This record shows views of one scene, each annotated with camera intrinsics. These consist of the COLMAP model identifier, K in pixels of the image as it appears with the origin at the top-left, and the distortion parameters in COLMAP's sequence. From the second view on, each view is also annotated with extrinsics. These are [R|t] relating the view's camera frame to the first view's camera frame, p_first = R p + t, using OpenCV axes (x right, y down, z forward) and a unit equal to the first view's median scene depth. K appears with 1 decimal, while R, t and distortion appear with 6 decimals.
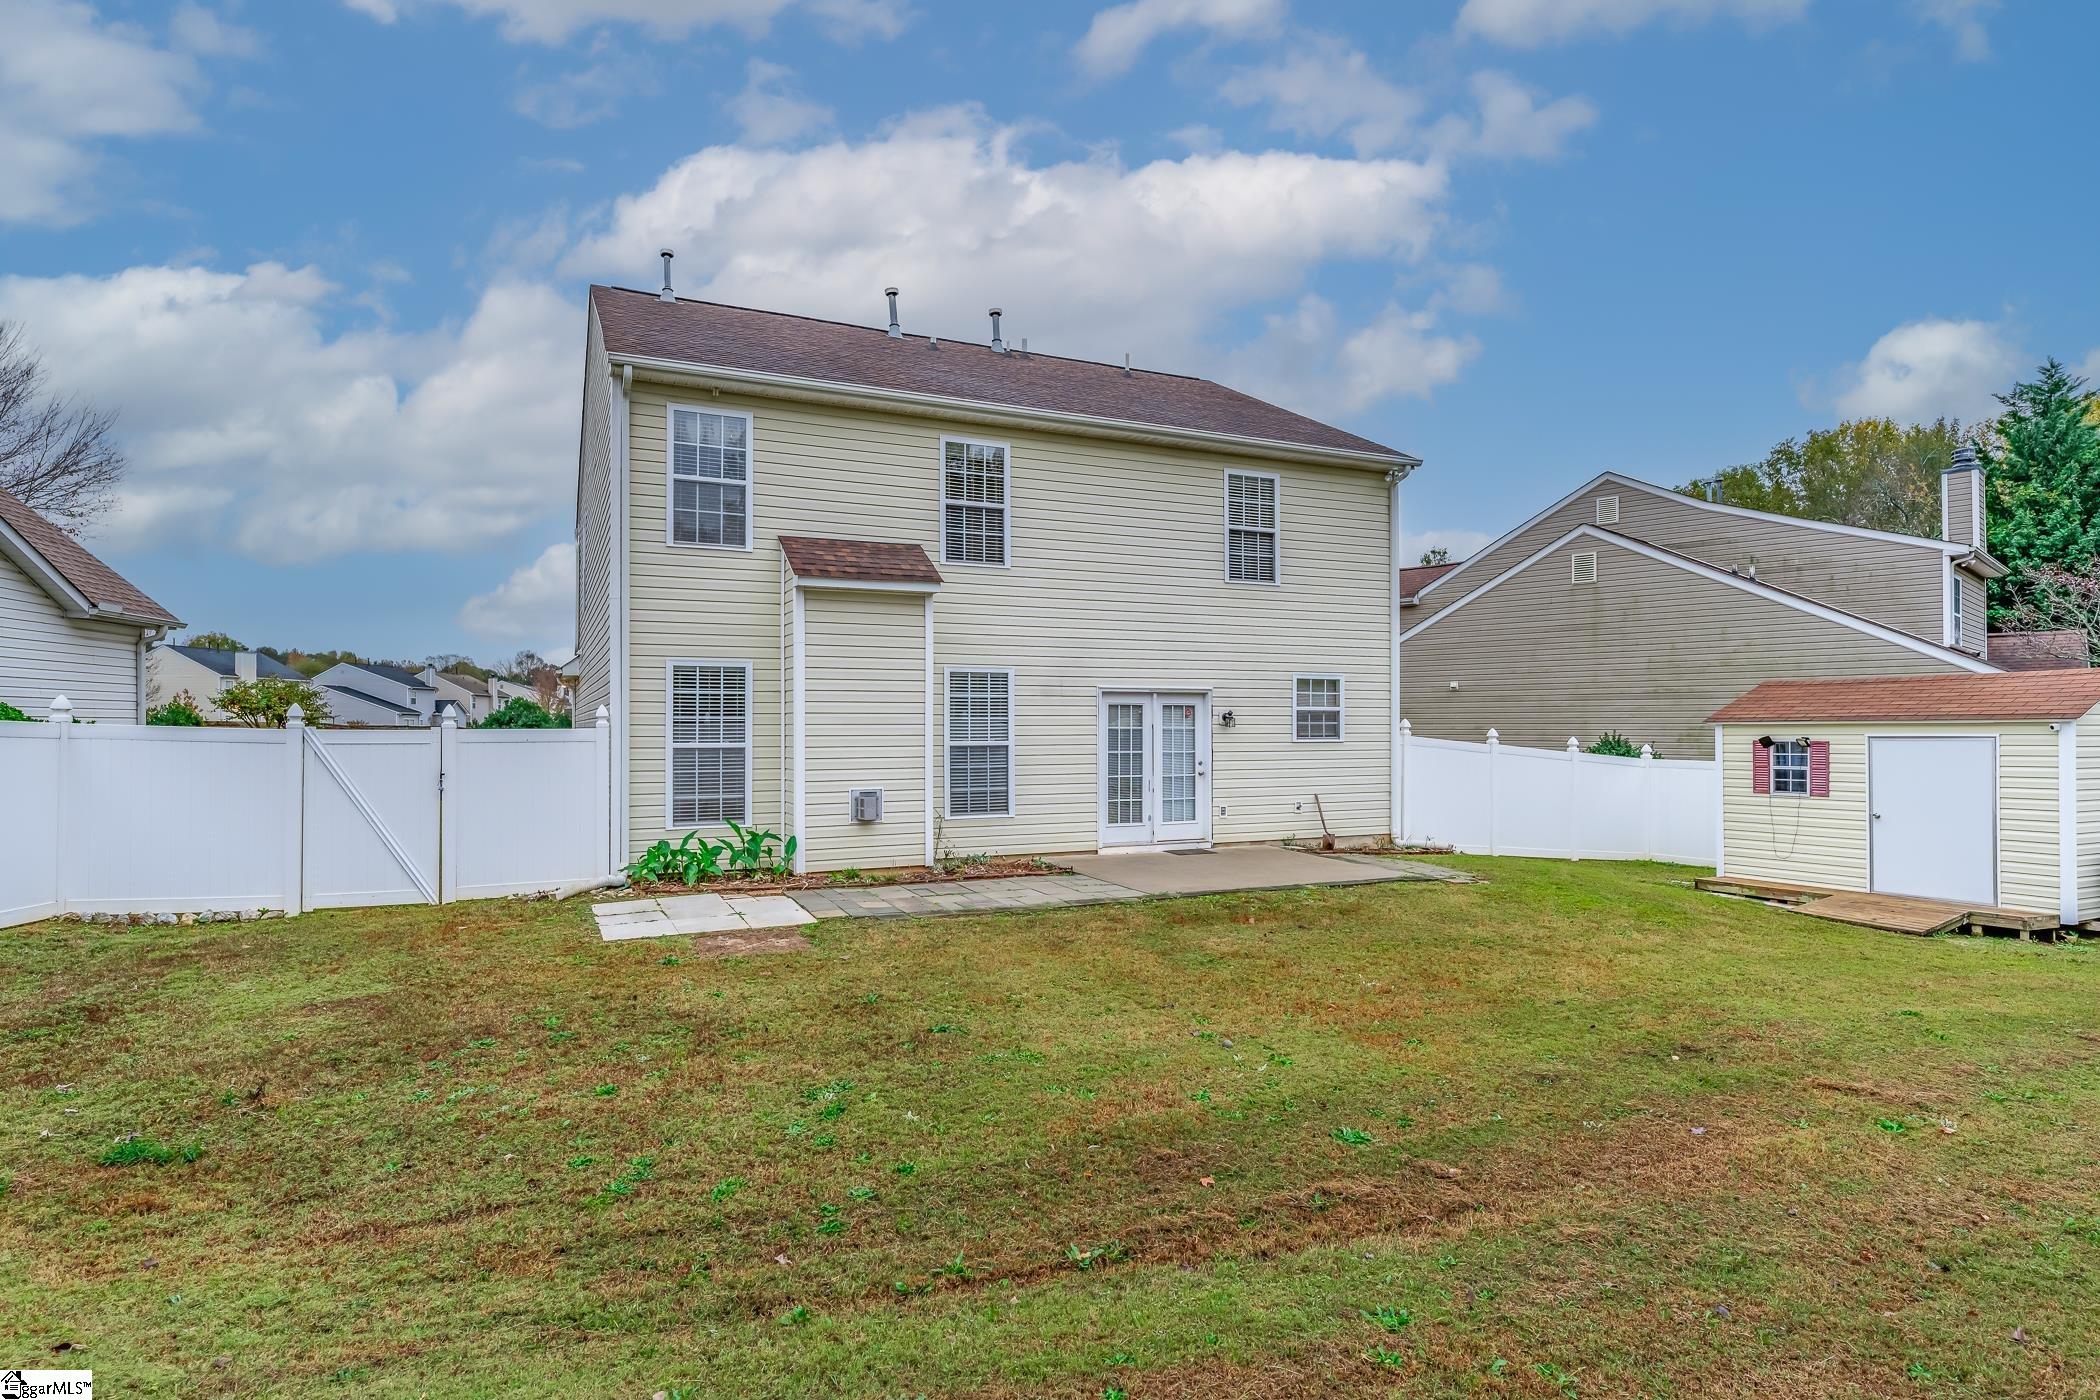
lens RADIAL K [[1087.3, 0, 1056.1], [0, 1087.3, 728.4], [0, 0, 1]] dist [0.001997, -0.001625]
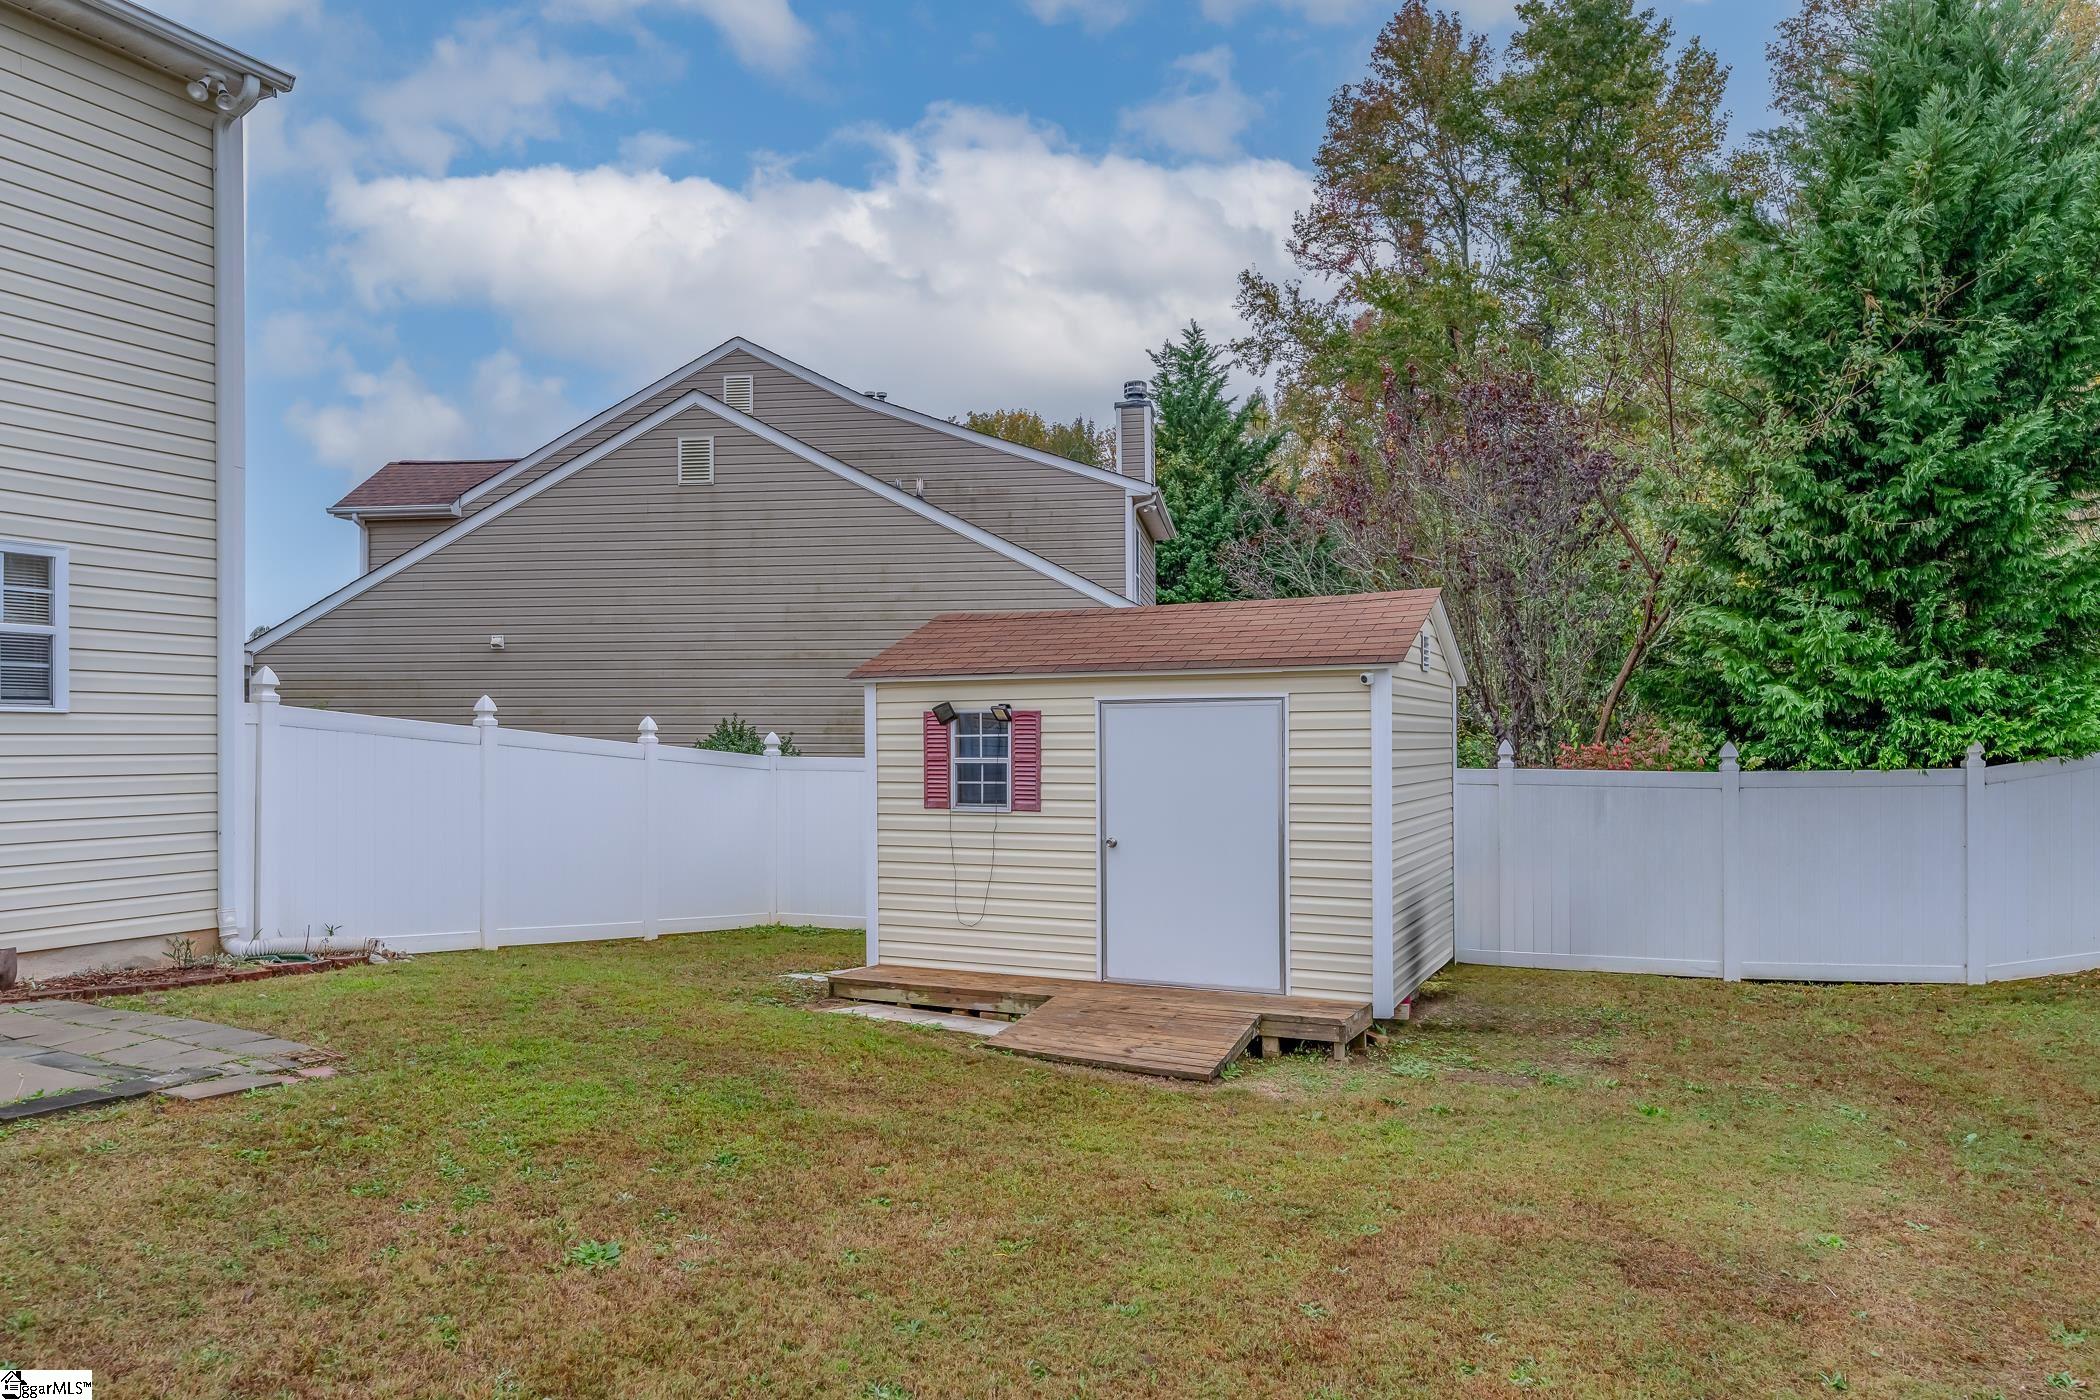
lens RADIAL K [[1322.6, 0, 1033.2], [0, 1322.6, 740.0], [0, 0, 1]] dist [-0.001932, -0.001118]
pose [[0.791658, -0.000562, 0.610965, 0.279593], [0.000006, 1.000000, 0.000912, 0.024613], [-0.610965, -0.000719, 0.791657, 0.442800]]
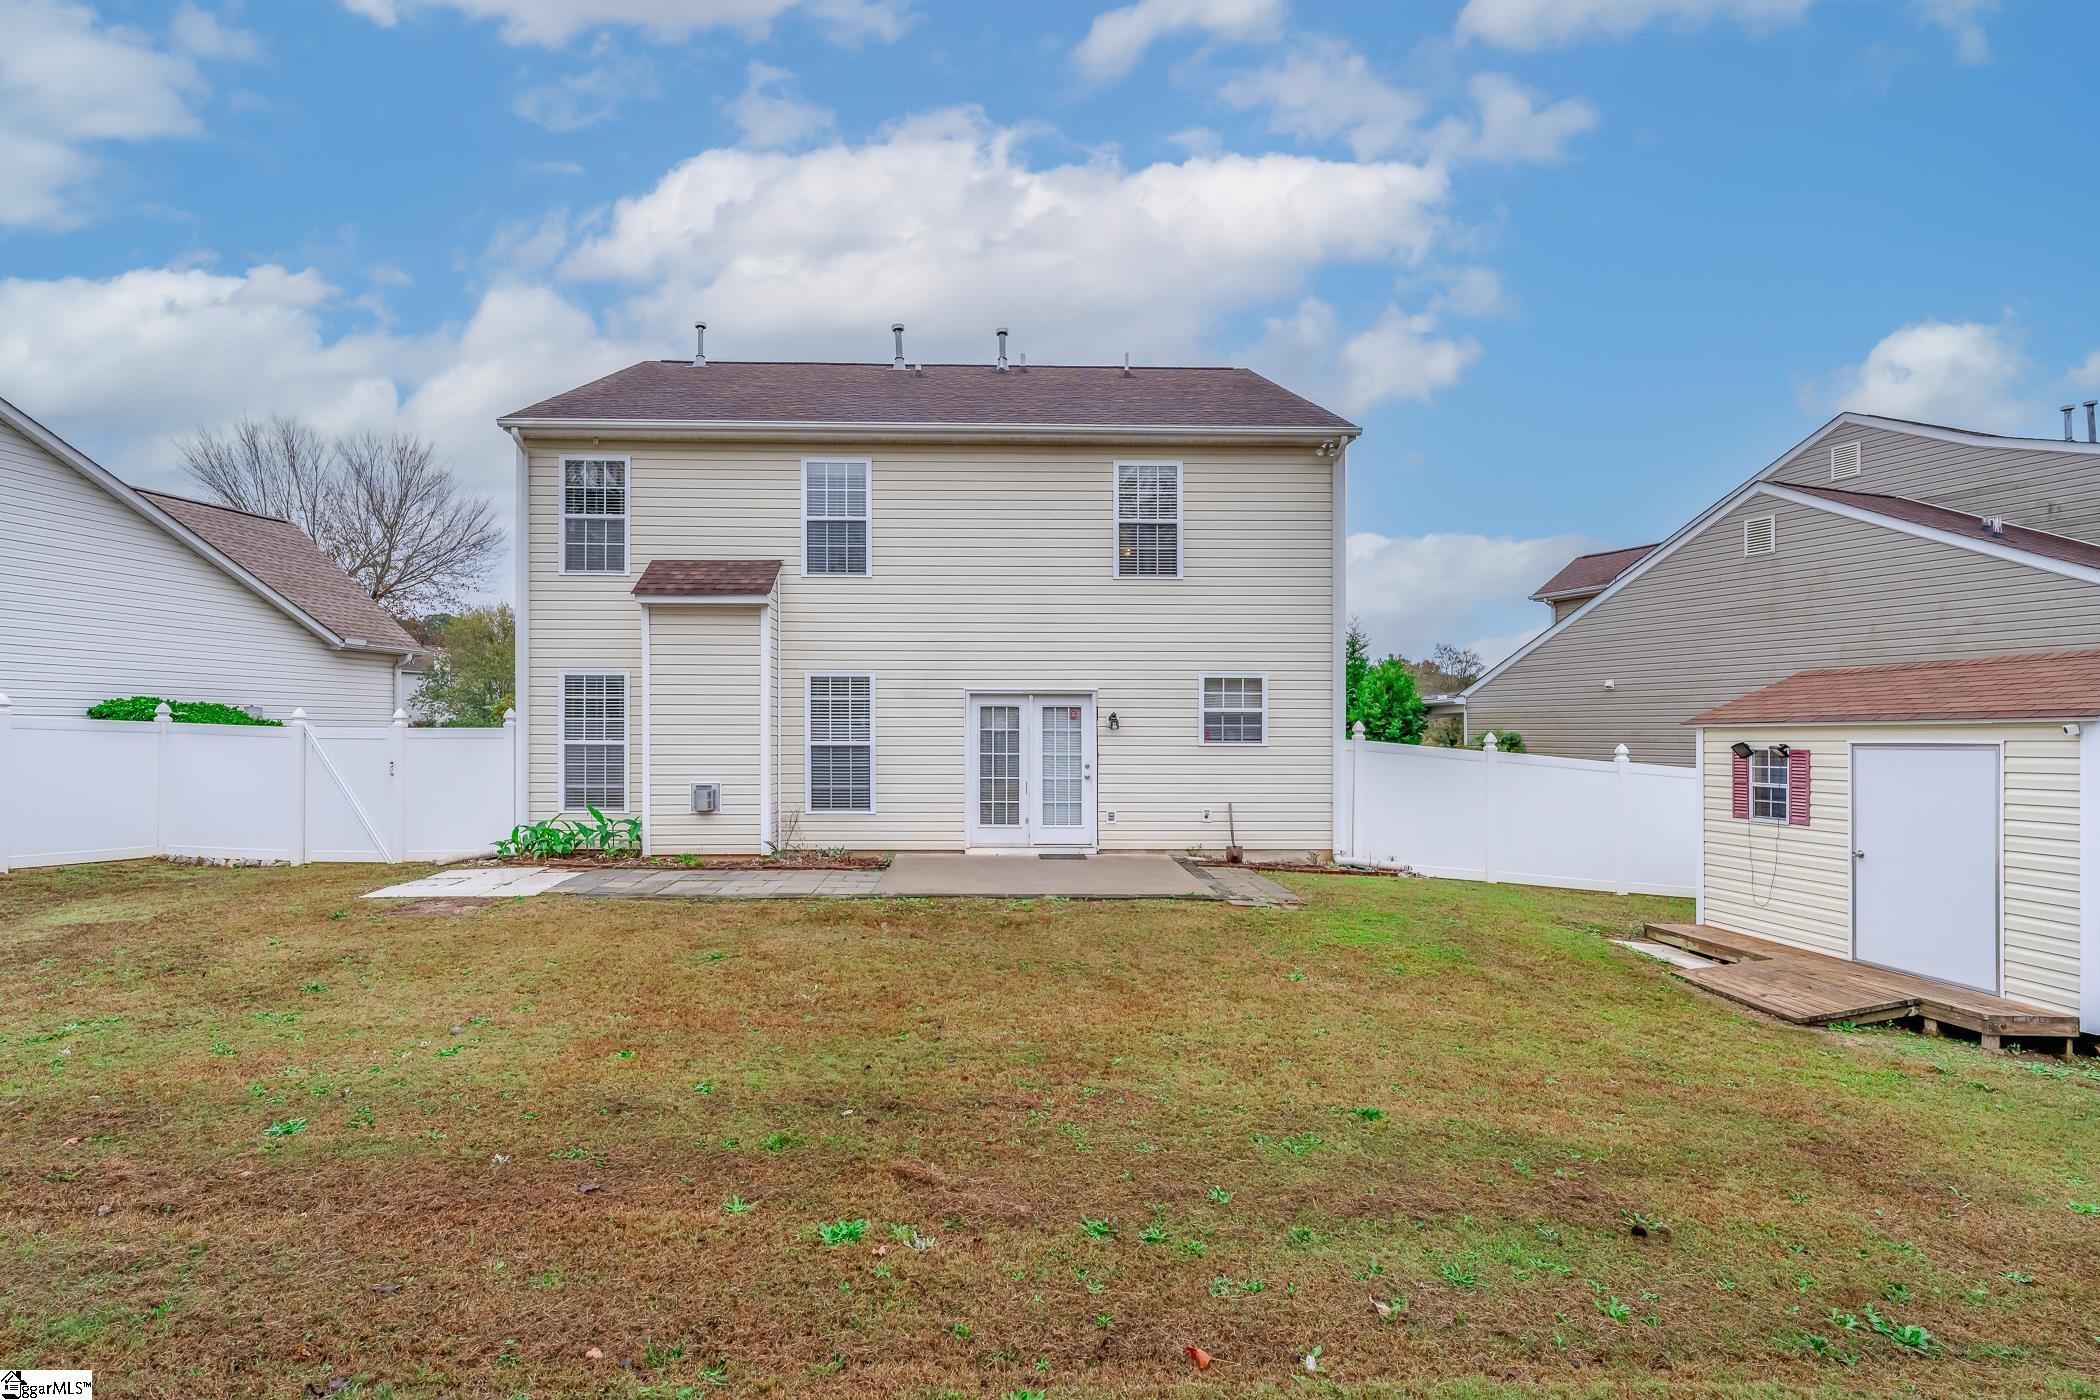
lens RADIAL K [[1014.7, 0, 1024.2], [0, 1014.7, 736.9], [0, 0, 1]] dist [-0.001789, 0.001067]
pose [[0.918185, 0.005722, -0.396109, 0.465945], [-0.004915, 0.999983, 0.003053, 0.003369], [0.396120, -0.000856, 0.918198, 0.152629]]
